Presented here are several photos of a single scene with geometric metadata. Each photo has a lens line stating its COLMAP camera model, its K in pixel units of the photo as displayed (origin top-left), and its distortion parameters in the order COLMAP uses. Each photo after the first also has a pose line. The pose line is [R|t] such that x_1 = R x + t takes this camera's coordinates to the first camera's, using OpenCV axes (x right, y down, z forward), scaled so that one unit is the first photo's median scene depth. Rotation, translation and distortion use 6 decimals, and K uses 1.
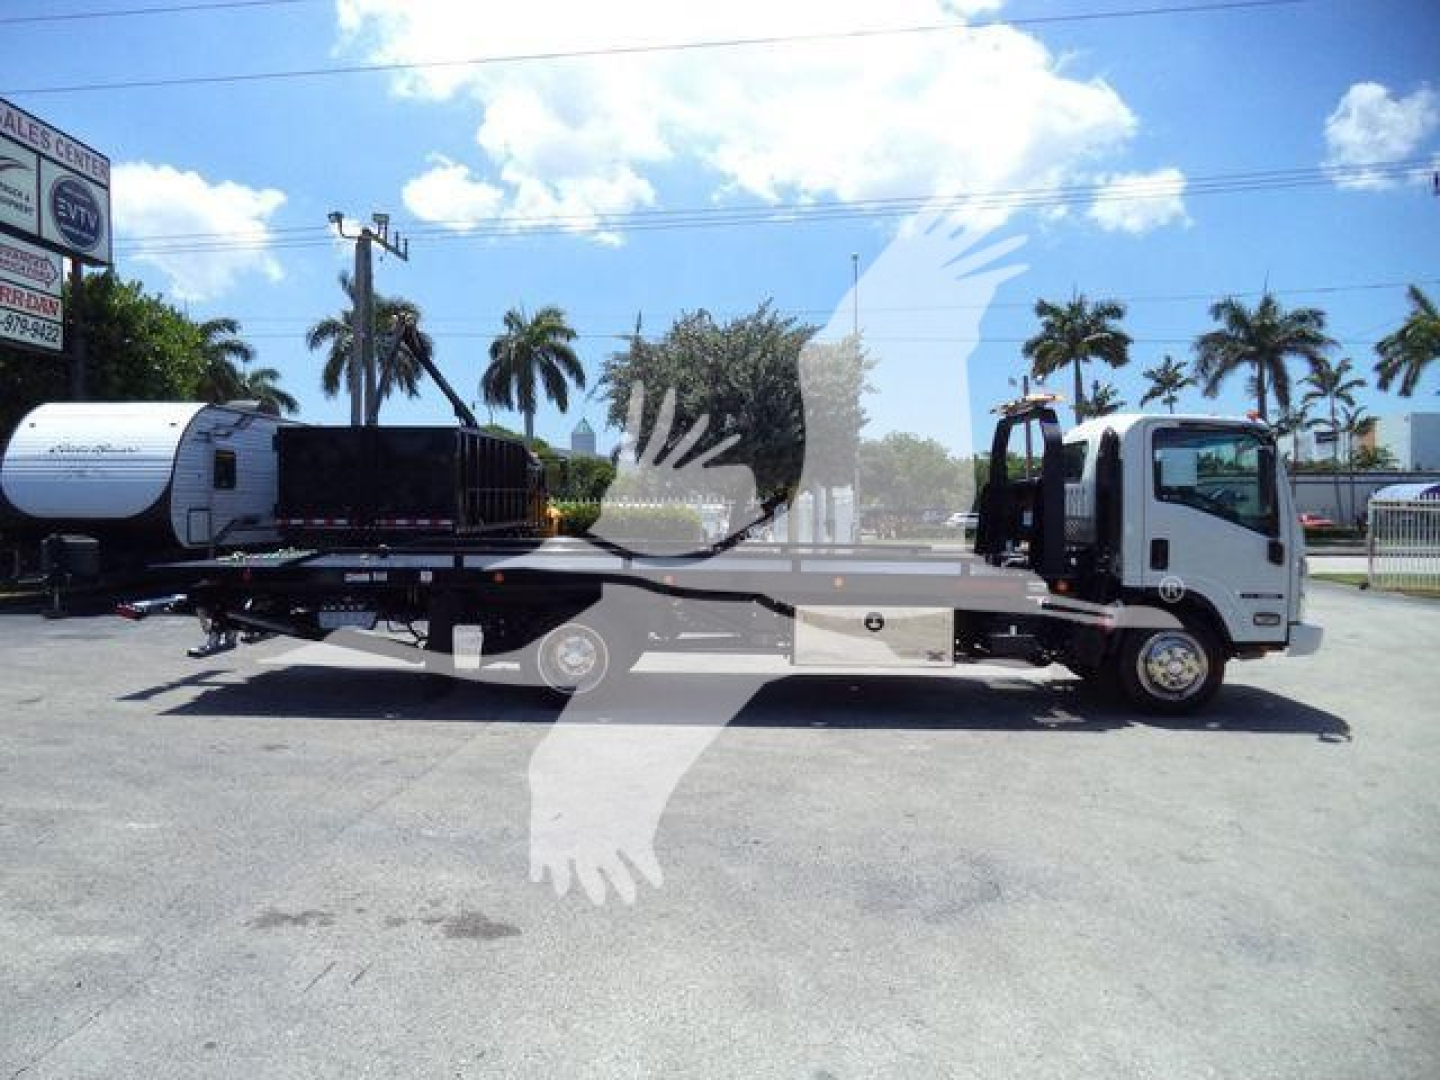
lens RADIAL K [[1178.3, 0, 698.9], [0, 1178.3, 564.9], [0, 0, 1]] dist [-0.026595, 0.005351]
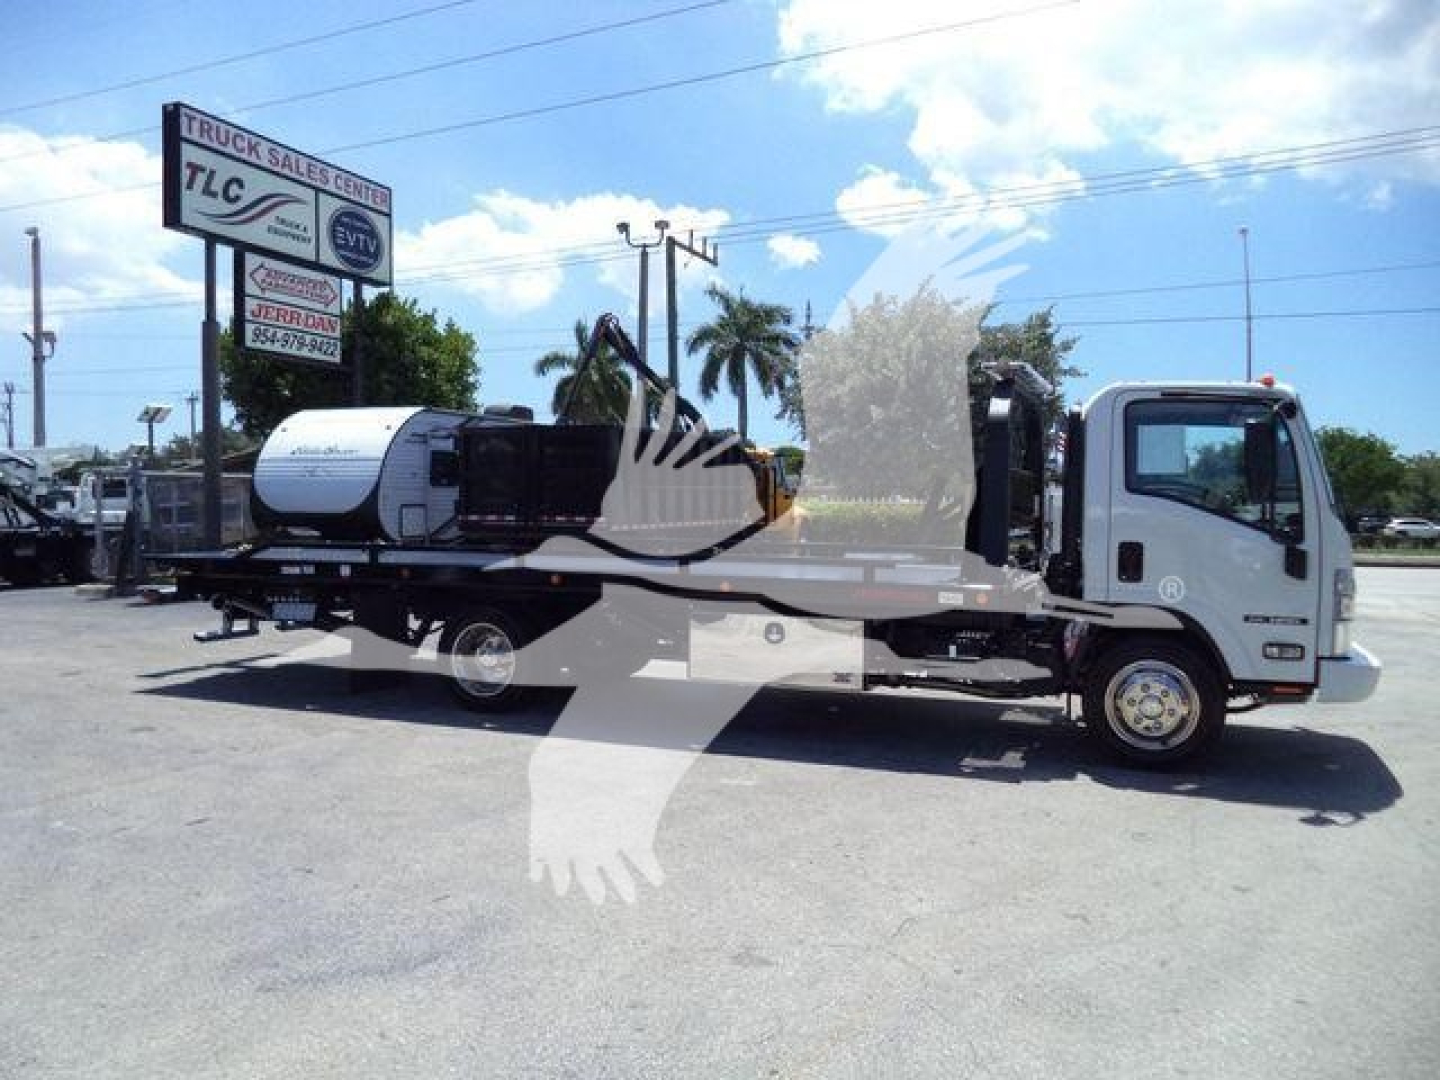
lens RADIAL K [[1178.3, 0, 721.3], [0, 1178.3, 549.1], [0, 0, 1]] dist [-0.026595, 0.005351]
pose [[0.939082, 0.016040, -0.343320, 0.205639], [-0.021509, 0.999695, -0.012127, -0.001134], [0.343020, 0.018772, 0.939140, 0.086724]]
